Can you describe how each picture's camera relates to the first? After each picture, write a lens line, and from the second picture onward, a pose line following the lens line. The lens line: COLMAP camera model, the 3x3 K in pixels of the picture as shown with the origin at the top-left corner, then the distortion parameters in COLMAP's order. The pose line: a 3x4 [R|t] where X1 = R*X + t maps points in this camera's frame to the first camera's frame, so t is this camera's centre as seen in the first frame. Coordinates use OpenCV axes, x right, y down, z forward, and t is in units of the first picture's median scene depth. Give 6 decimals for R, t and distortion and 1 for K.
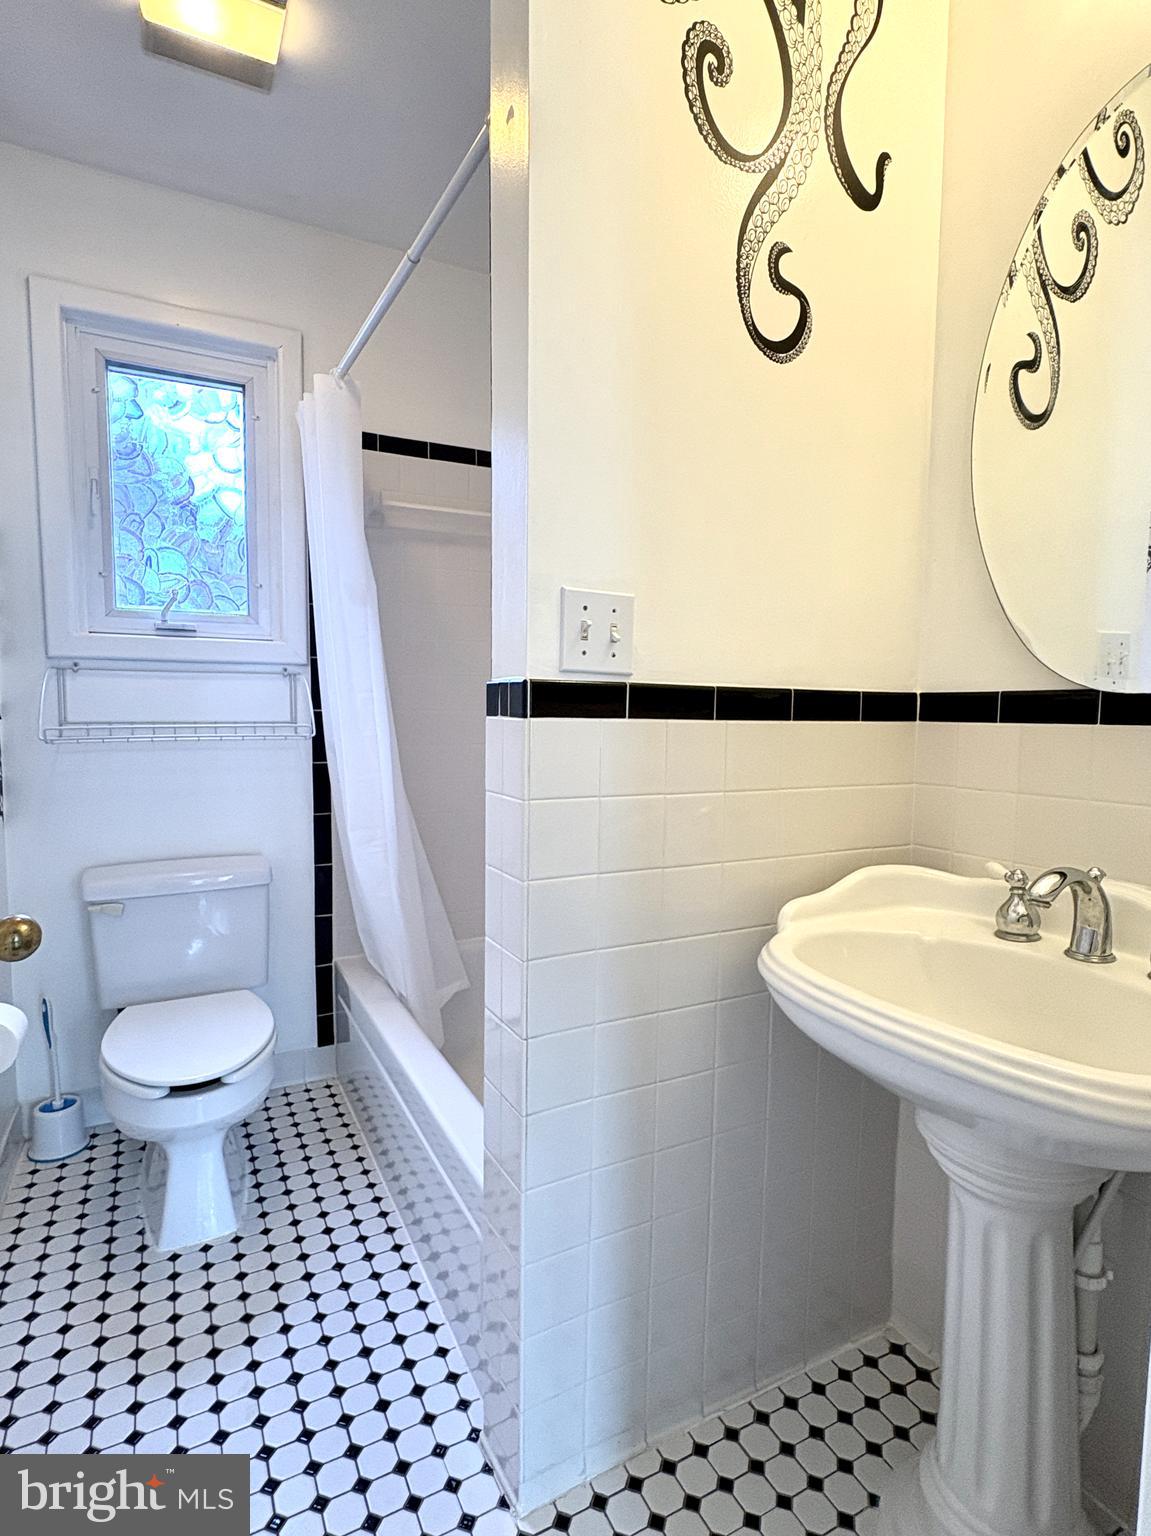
lens RADIAL K [[804.1, 0, 575.5], [0, 804.1, 768.0], [0, 0, 1]] dist [0.006638, -0.003523]
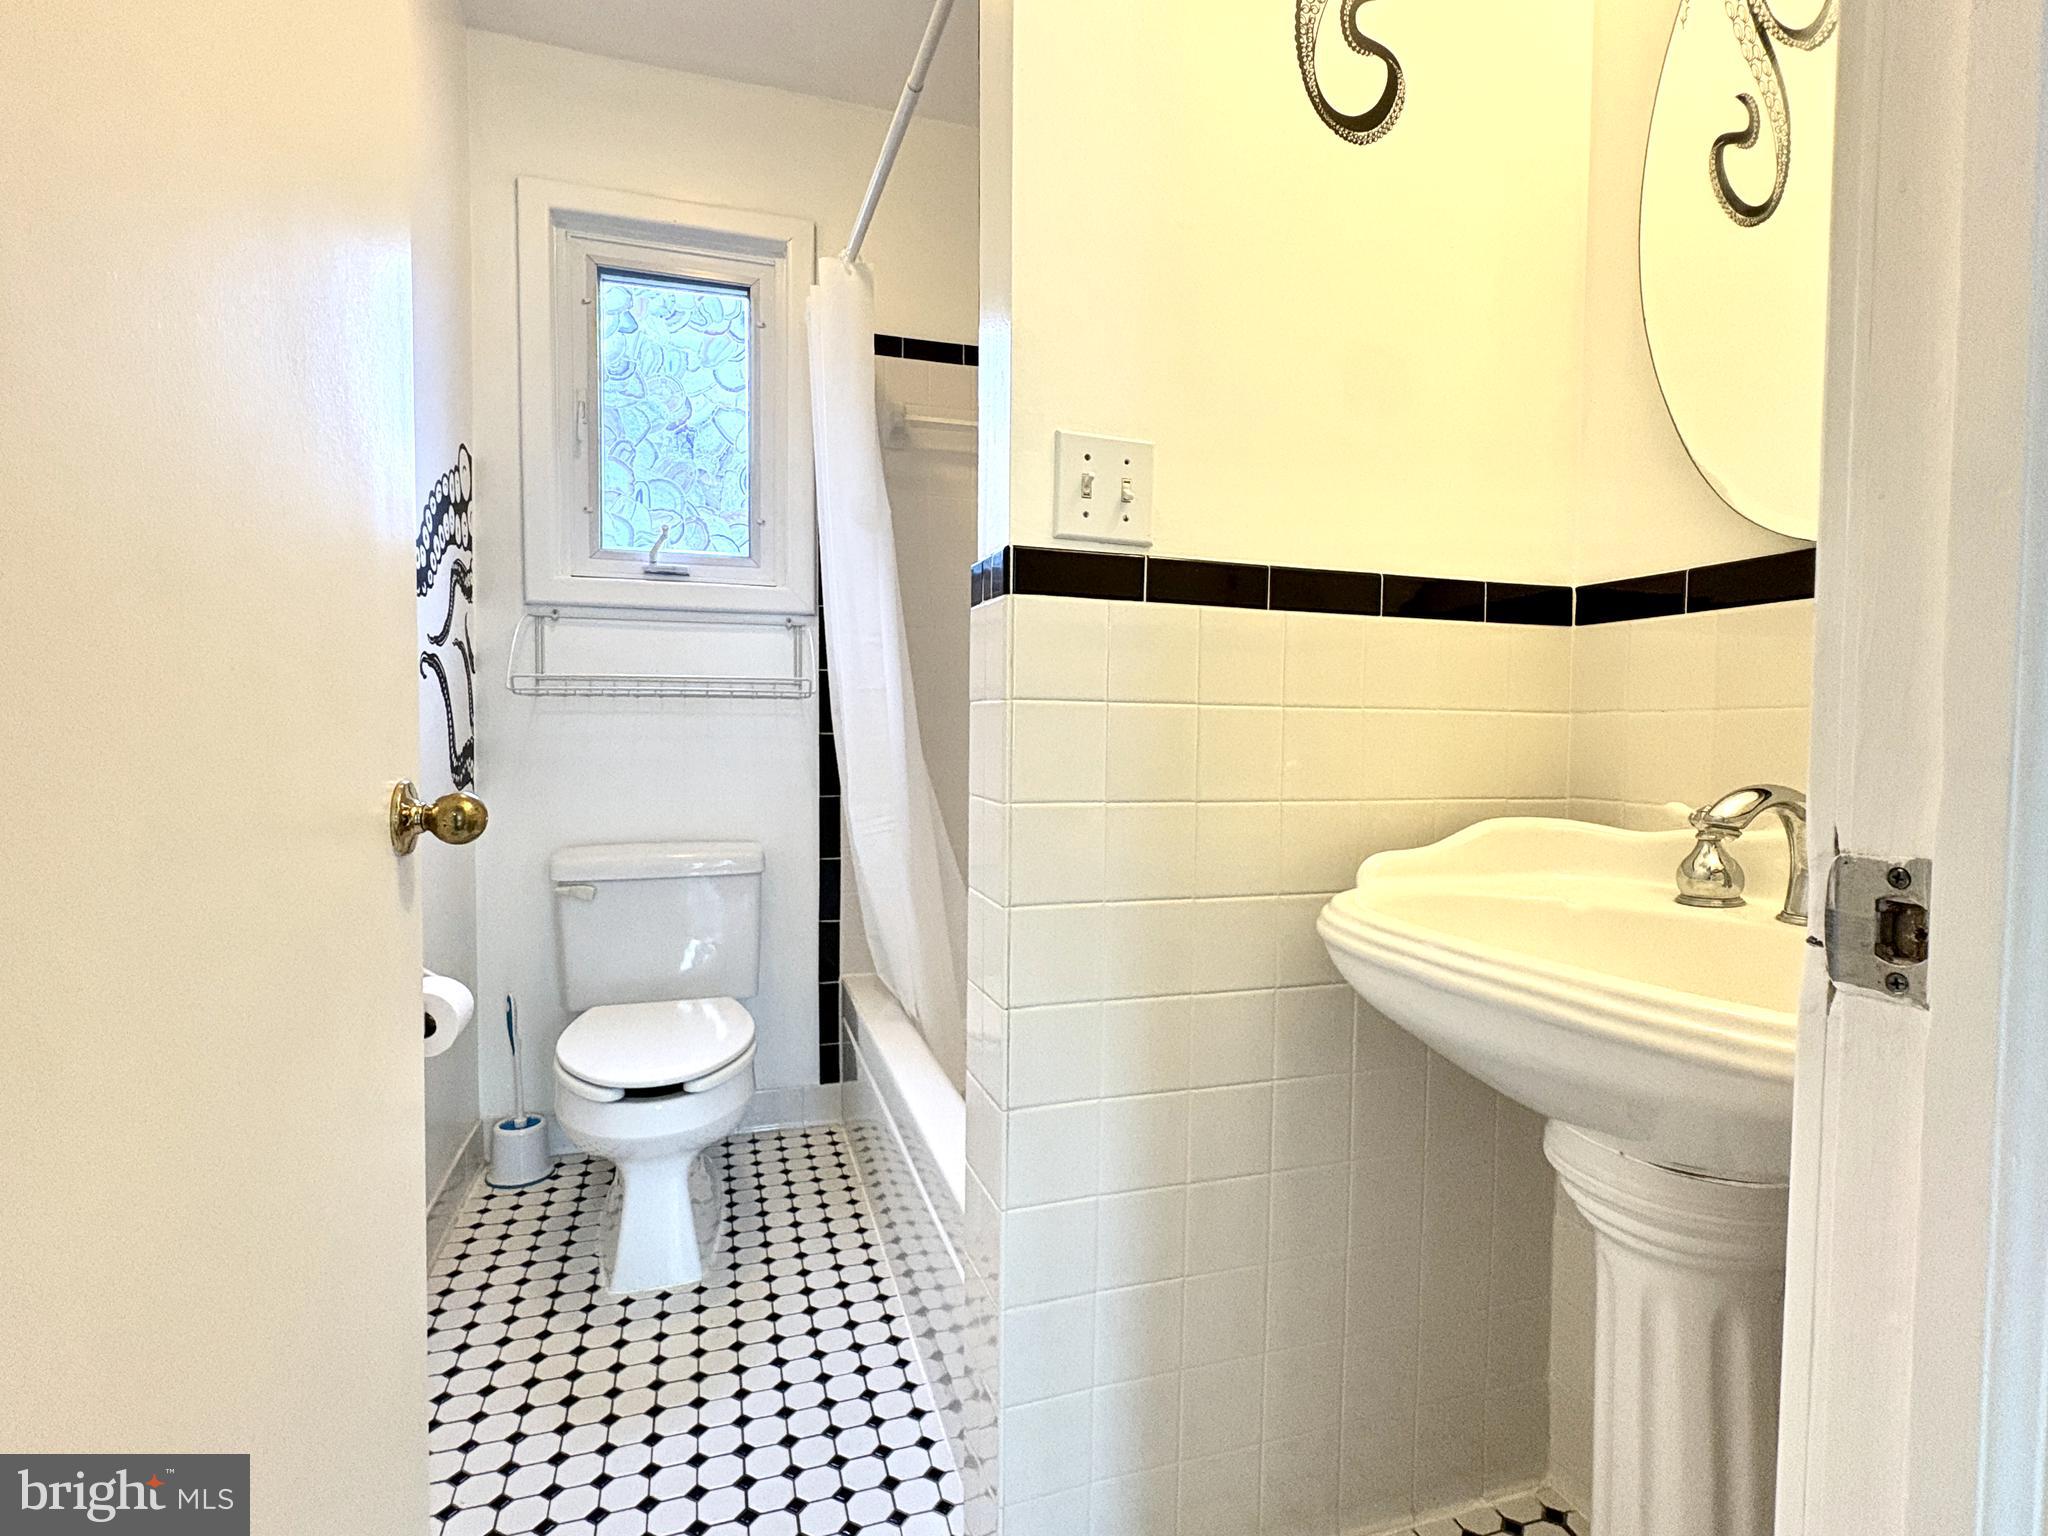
lens RADIAL K [[1012.8, 0, 1024.0], [0, 1012.8, 768.0], [0, 0, 1]] dist [0.002873, -0.000824]
pose [[0.985387, 0.004608, -0.170269, 0.078069], [-0.011789, 0.999082, -0.041182, 0.094524], [0.169923, 0.042588, 0.984537, 0.019295]]
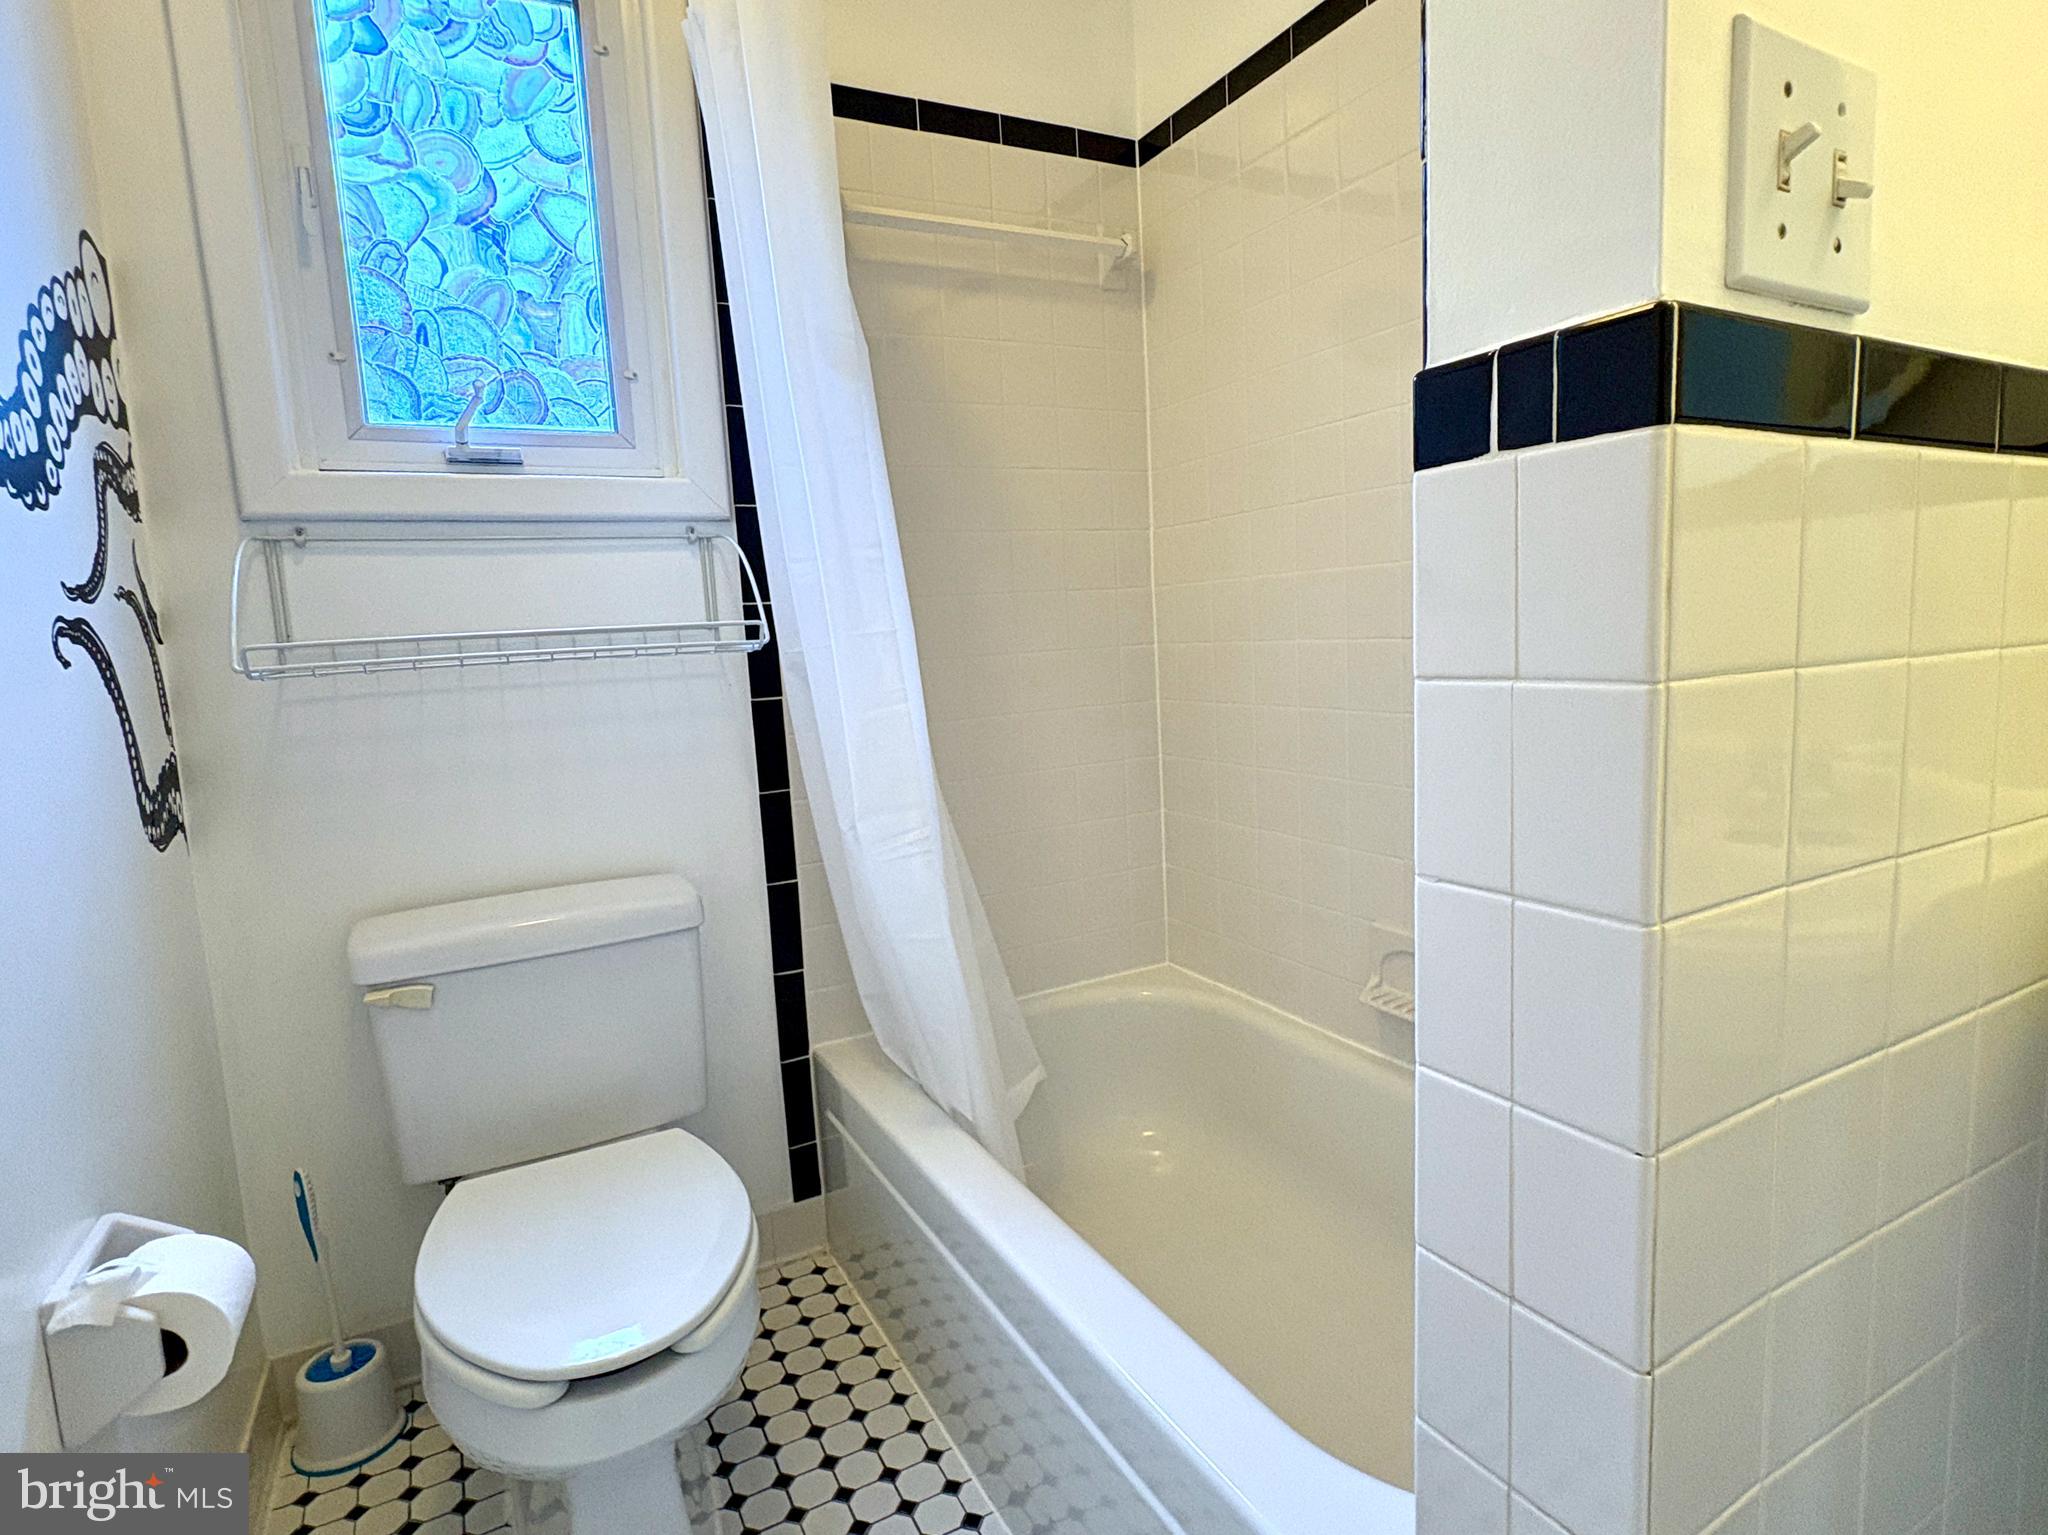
lens RADIAL K [[1072.1, 0, 1013.3], [0, 1072.1, 764.9], [0, 0, 1]] dist [0.006638, -0.003523]
pose [[0.997981, -0.063192, 0.006350, -0.210091], [0.062871, 0.997135, 0.042065, 0.025228], [-0.008990, -0.041581, 0.999095, 0.357107]]
